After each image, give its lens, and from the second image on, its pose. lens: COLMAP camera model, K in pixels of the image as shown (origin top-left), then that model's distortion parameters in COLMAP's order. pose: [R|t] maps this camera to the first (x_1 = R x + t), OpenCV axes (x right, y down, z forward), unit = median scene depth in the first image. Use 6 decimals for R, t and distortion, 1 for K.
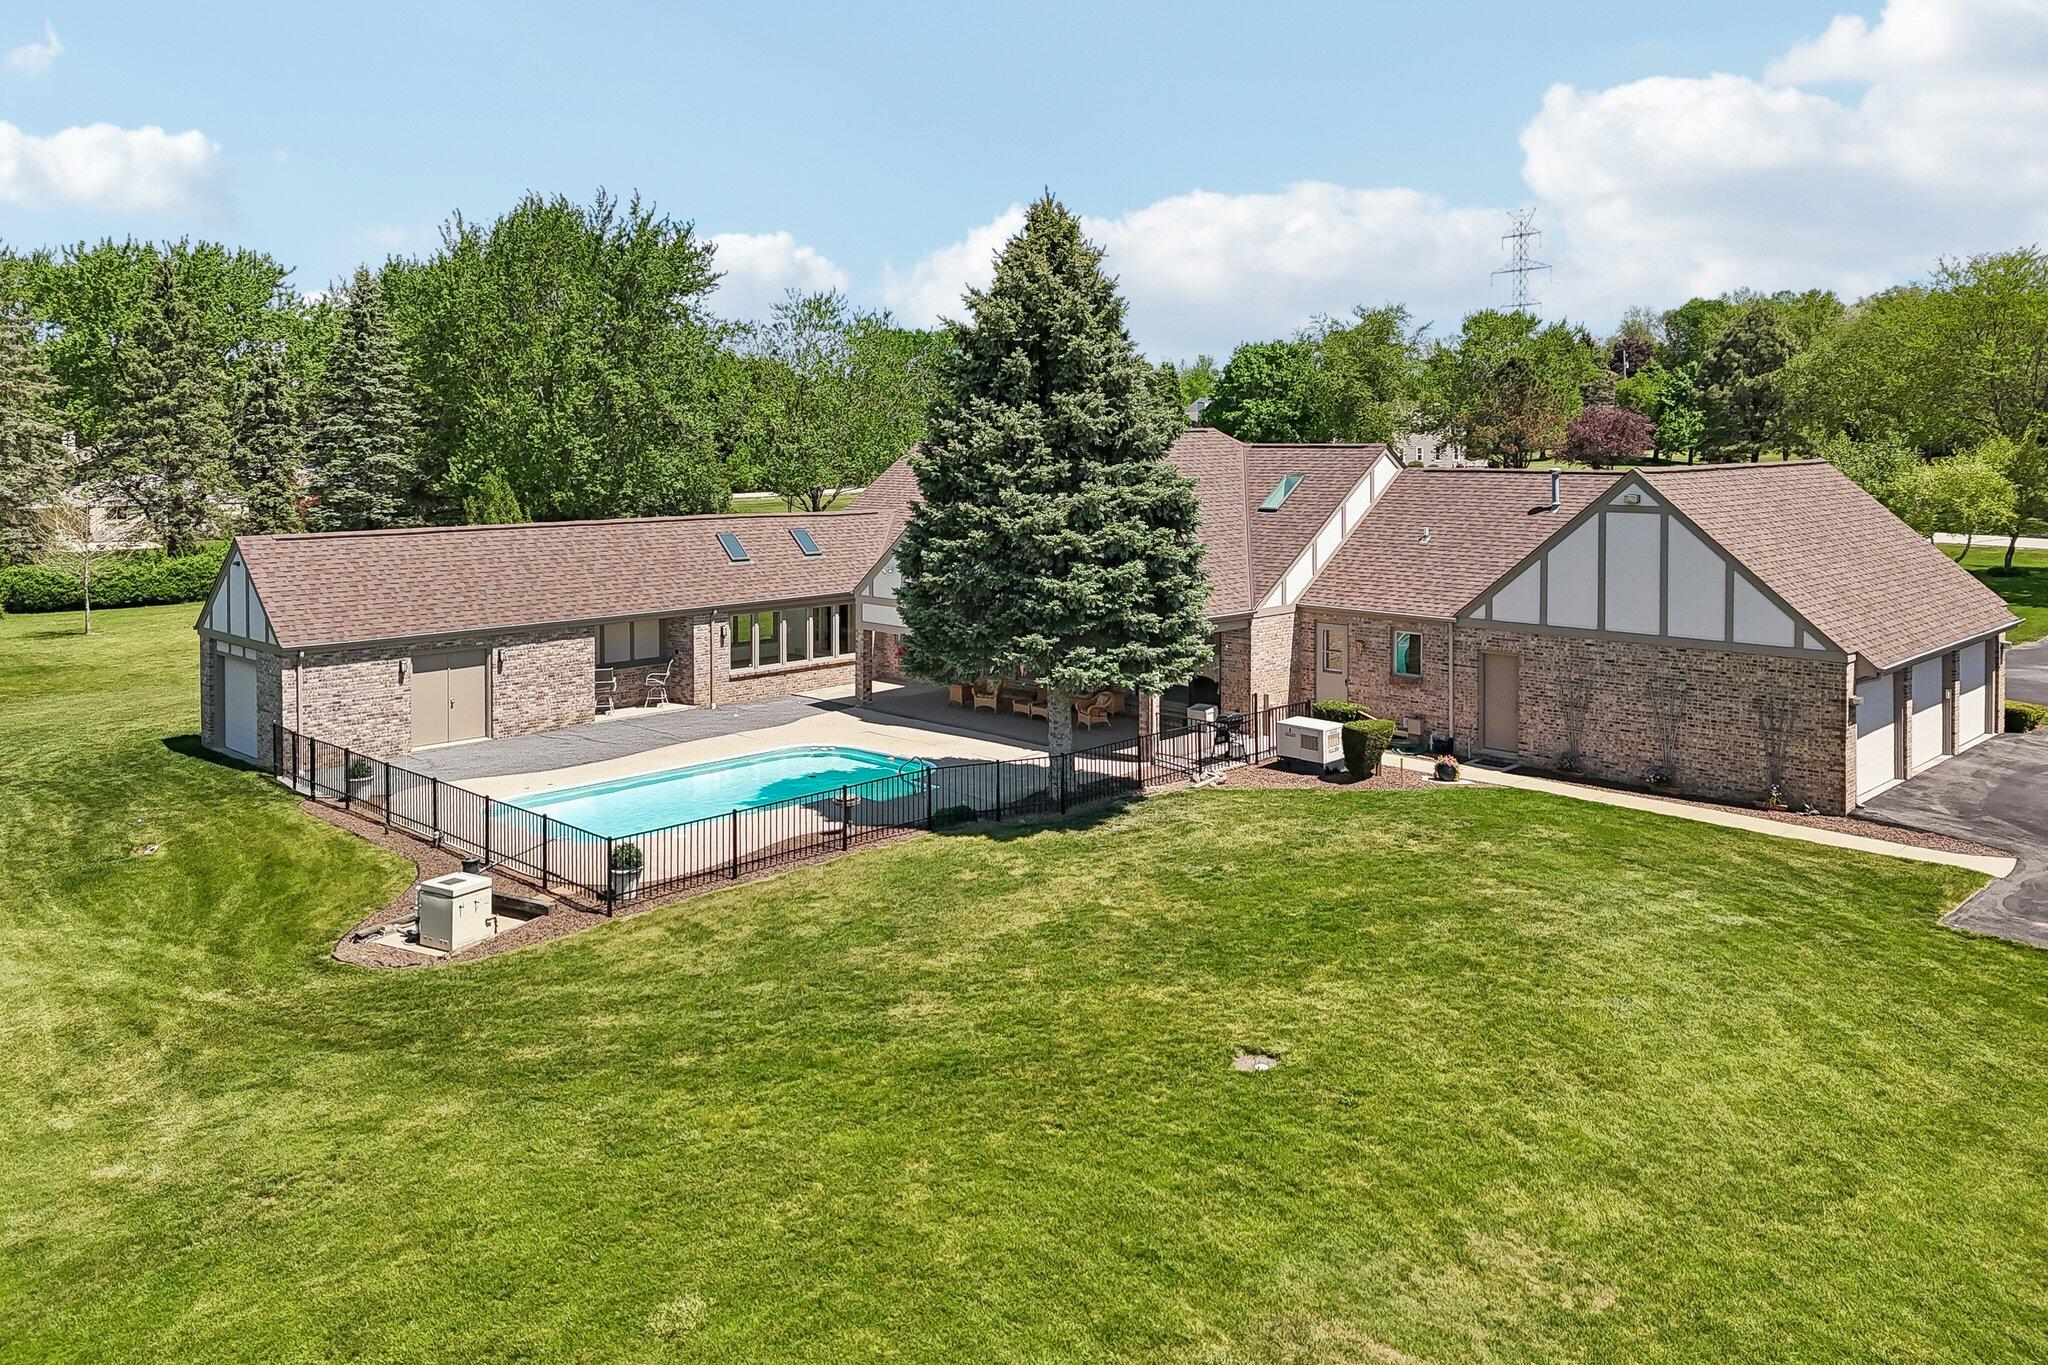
lens RADIAL K [[1543.3, 0, 1058.9], [0, 1543.3, 676.0], [0, 0, 1]] dist [0.038427, -0.001786]
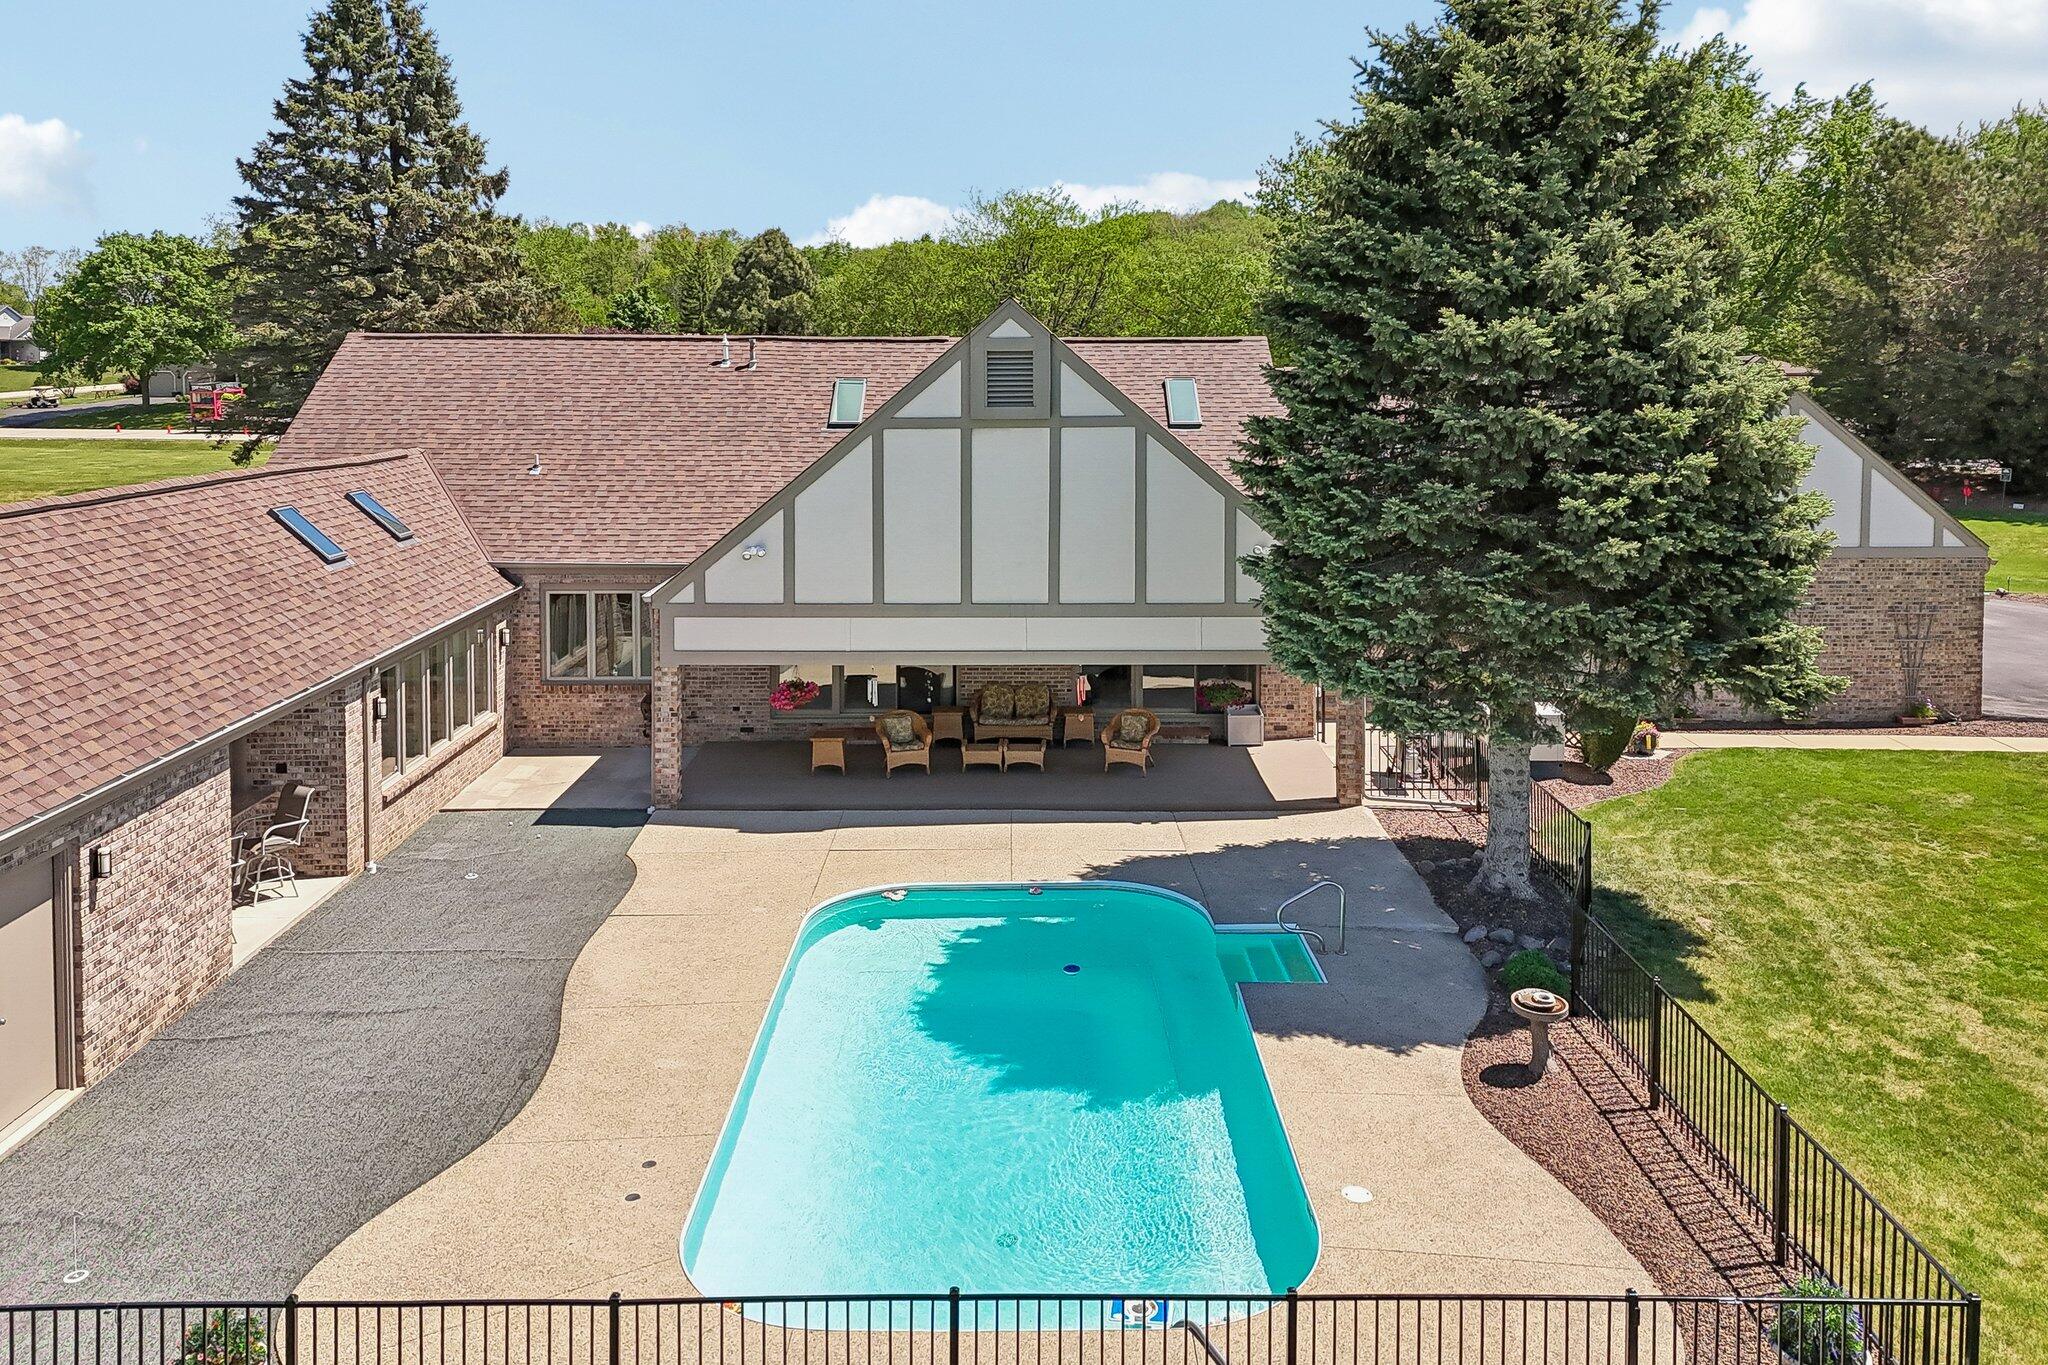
lens RADIAL K [[1543.3, 0, 1058.9], [0, 1543.3, 676.0], [0, 0, 1]] dist [0.038427, -0.001786]
pose [[0.710254, -0.137777, 0.690331, -0.447675], [0.109269, 0.990351, 0.085232, -0.063760], [-0.695413, 0.014895, 0.718456, 0.569638]]
